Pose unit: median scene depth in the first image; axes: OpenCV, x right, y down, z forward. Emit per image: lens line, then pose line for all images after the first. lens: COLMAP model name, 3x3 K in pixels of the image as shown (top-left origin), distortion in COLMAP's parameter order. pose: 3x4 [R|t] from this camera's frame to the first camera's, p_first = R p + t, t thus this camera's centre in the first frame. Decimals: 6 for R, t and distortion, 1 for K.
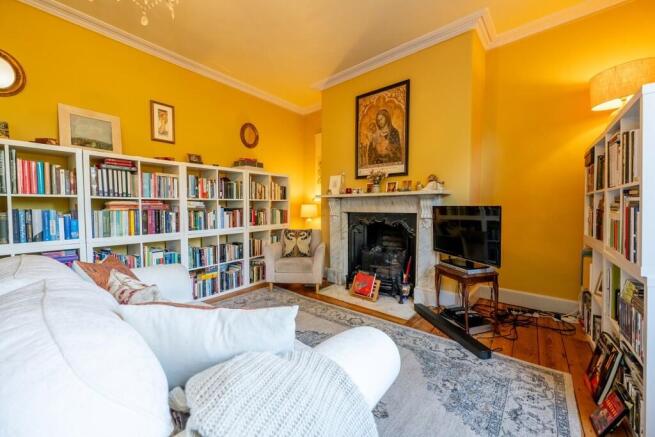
lens RADIAL K [[260.8, 0, 326.8], [0, 260.8, 216.3], [0, 0, 1]] dist [0.001153, -0.000229]
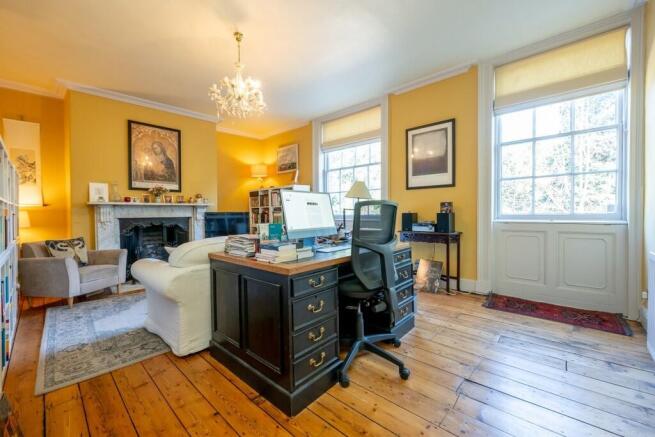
lens RADIAL K [[260.8, 0, 330.1], [0, 260.8, 216.5], [0, 0, 1]] dist [0.001153, -0.000229]
pose [[0.057658, -0.014882, 0.998225, -1.143647], [0.046704, 0.998834, 0.012194, 0.005755], [-0.997243, 0.045918, 0.058285, 0.050128]]
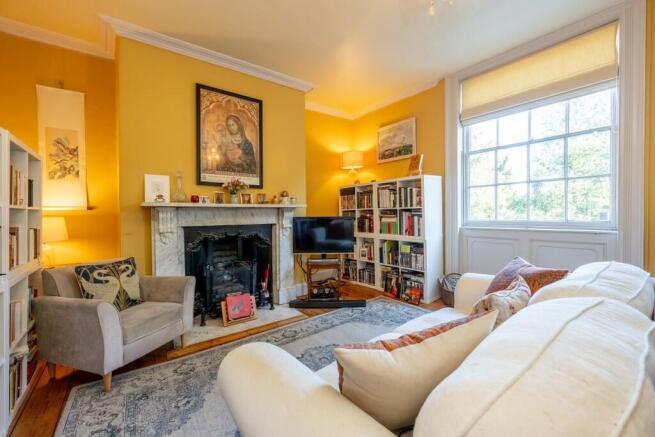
lens RADIAL K [[260.8, 0, 329.9], [0, 260.8, 215.8], [0, 0, 1]] dist [0.001153, -0.000229]
pose [[0.216038, -0.004712, 0.976374, -0.663262], [0.047937, 0.998834, -0.005786, -0.026742], [-0.975207, 0.048055, 0.216012, 0.498085]]
